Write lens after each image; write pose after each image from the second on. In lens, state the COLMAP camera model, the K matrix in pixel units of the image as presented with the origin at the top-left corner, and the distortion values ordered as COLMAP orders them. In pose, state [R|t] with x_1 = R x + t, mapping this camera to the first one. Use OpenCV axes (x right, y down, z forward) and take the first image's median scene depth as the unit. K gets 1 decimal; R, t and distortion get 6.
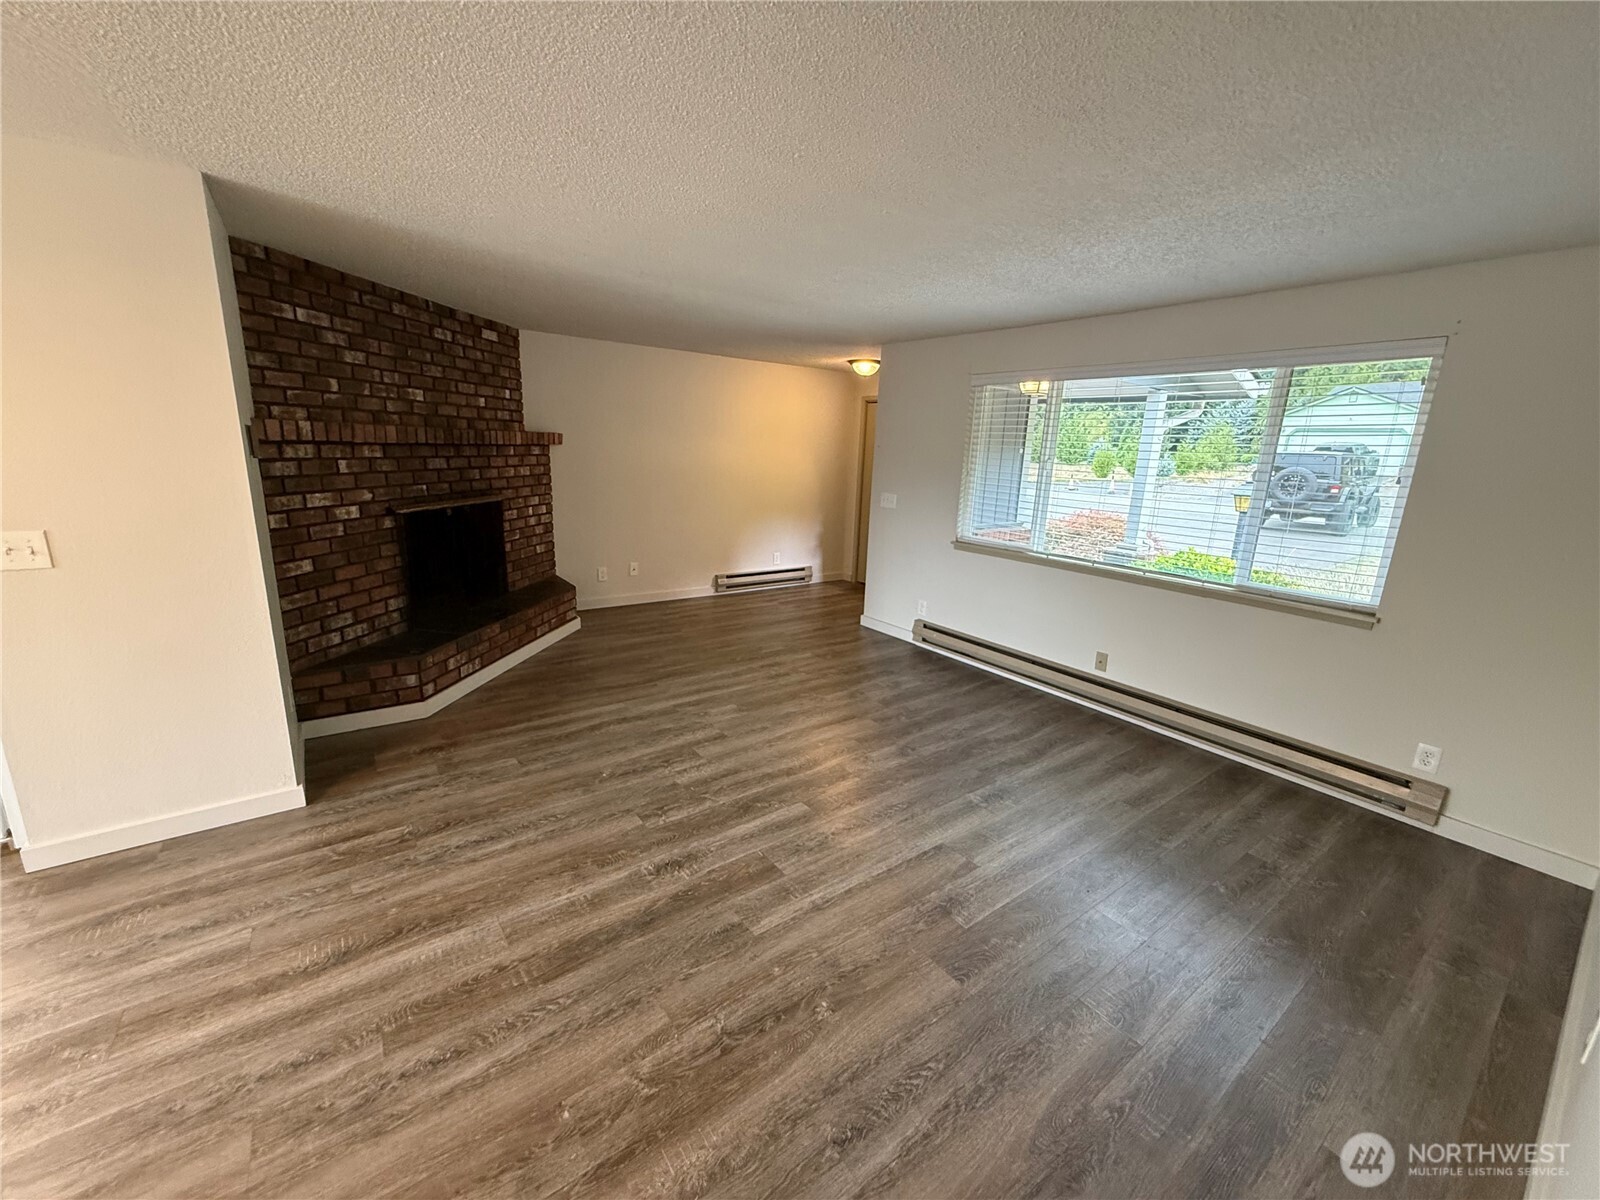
lens RADIAL K [[643.8, 0, 809.6], [0, 643.8, 594.3], [0, 0, 1]] dist [0.001016, 0.001258]
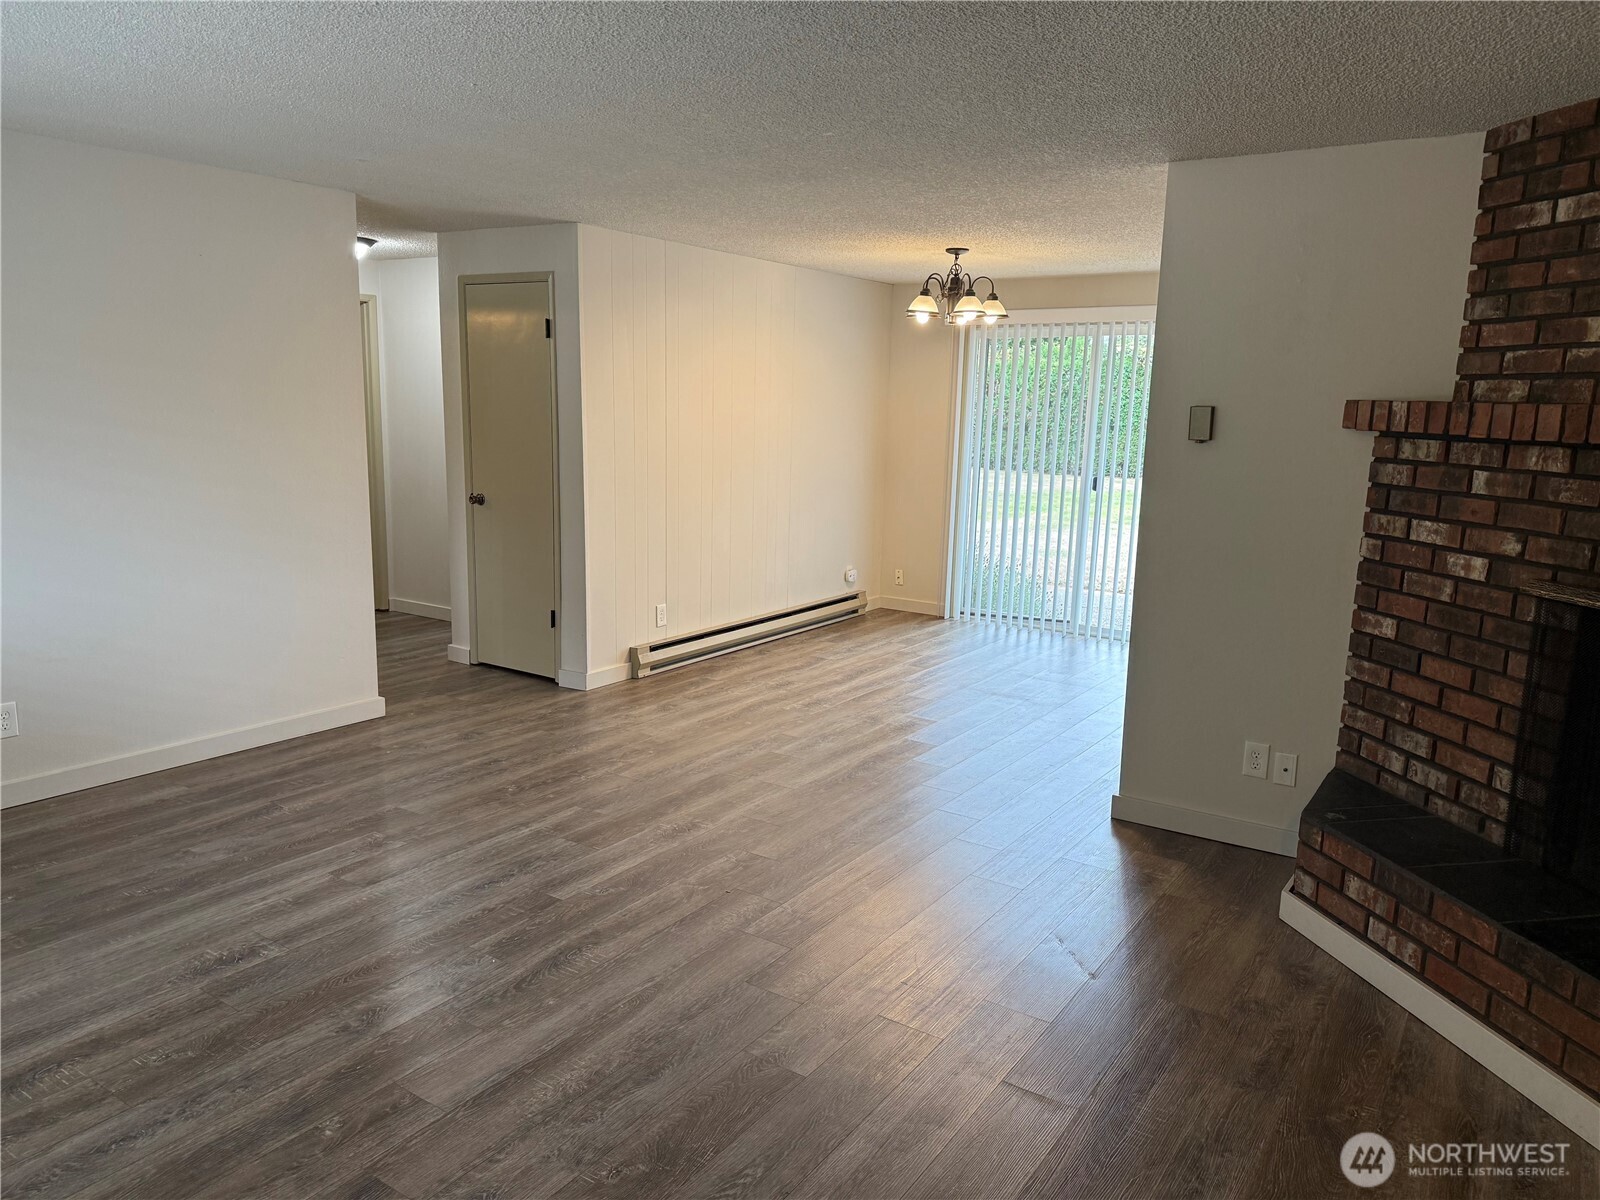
lens RADIAL K [[1132.3, 0, 800.2], [0, 1132.3, 591.8], [0, 0, 1]] dist [0.078999, -0.072013]
pose [[-0.946459, -0.010357, -0.322657, 0.120507], [-0.132622, 0.923722, 0.359374, -0.376726], [0.294323, 0.382924, -0.875639, 1.675071]]
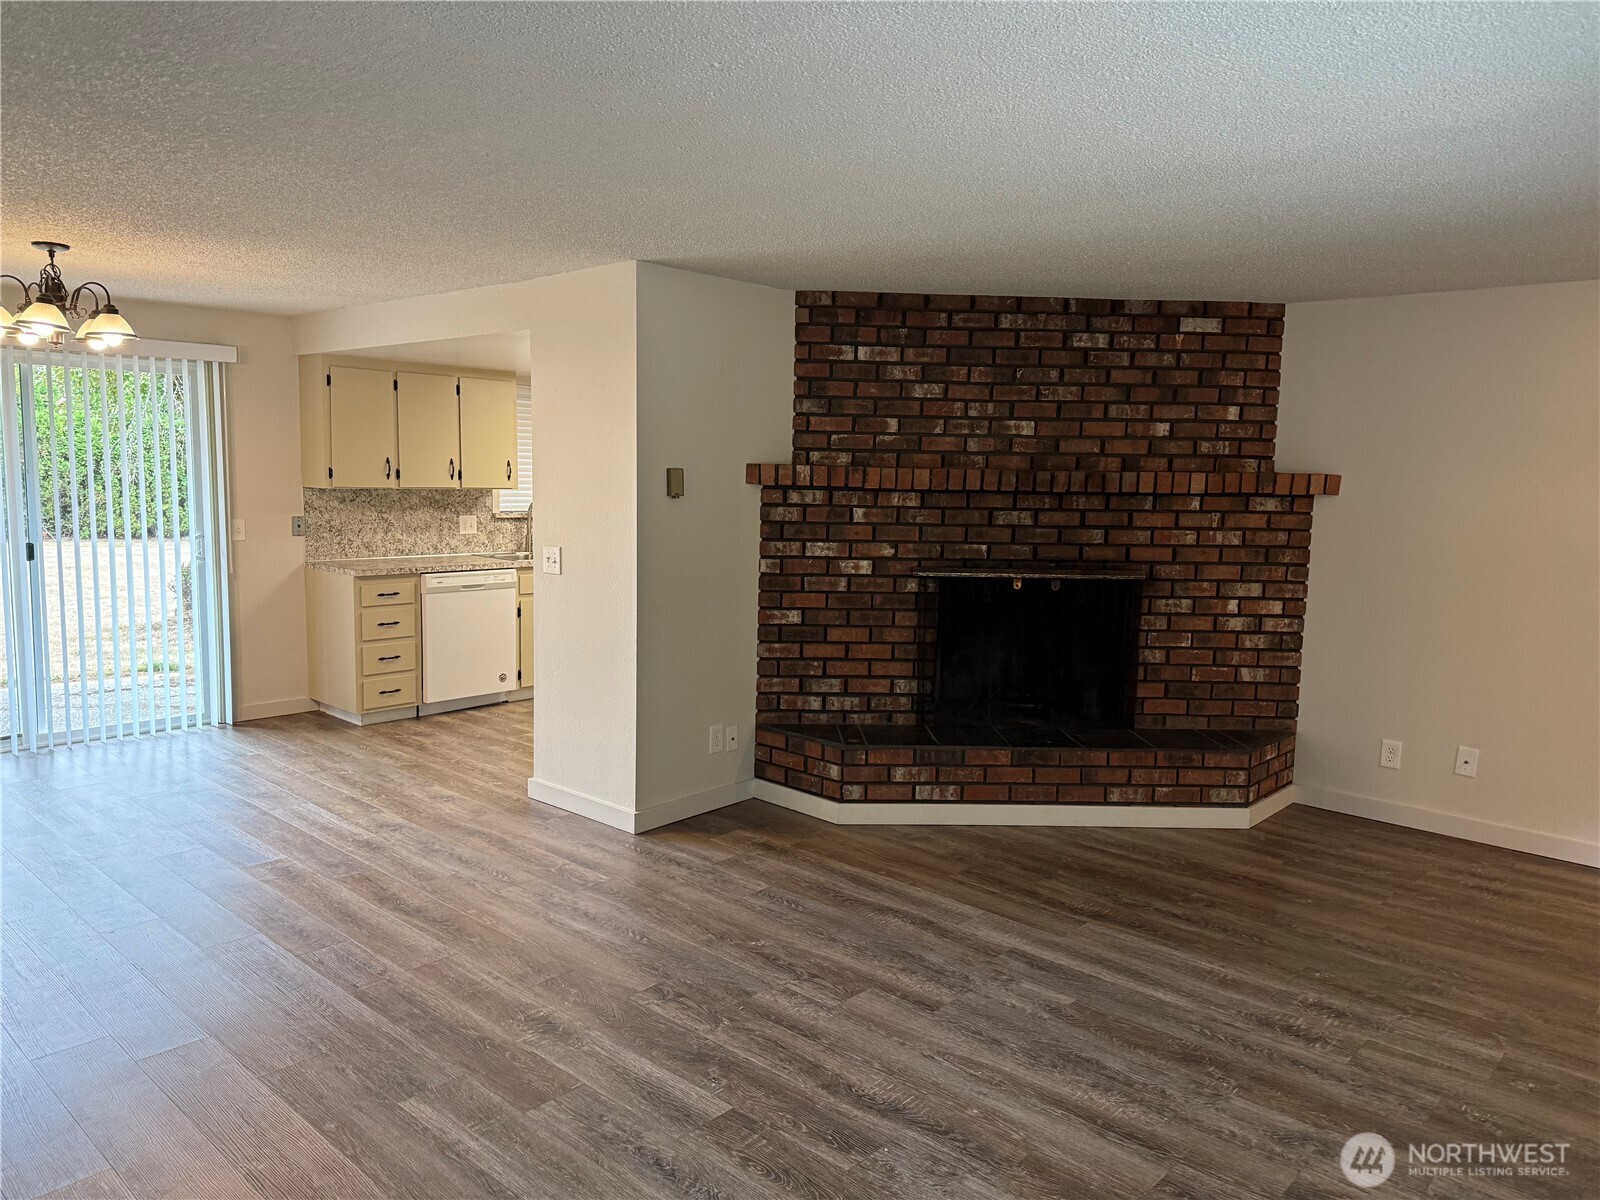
lens RADIAL K [[1132.3, 0, 802.4], [0, 1132.3, 594.9], [0, 0, 1]] dist [0.078999, -0.072013]
pose [[0.177999, 0.078478, -0.980896, 0.770460], [-0.234699, 0.971433, 0.035131, -0.125966], [0.955632, 0.223962, 0.191332, 0.640830]]
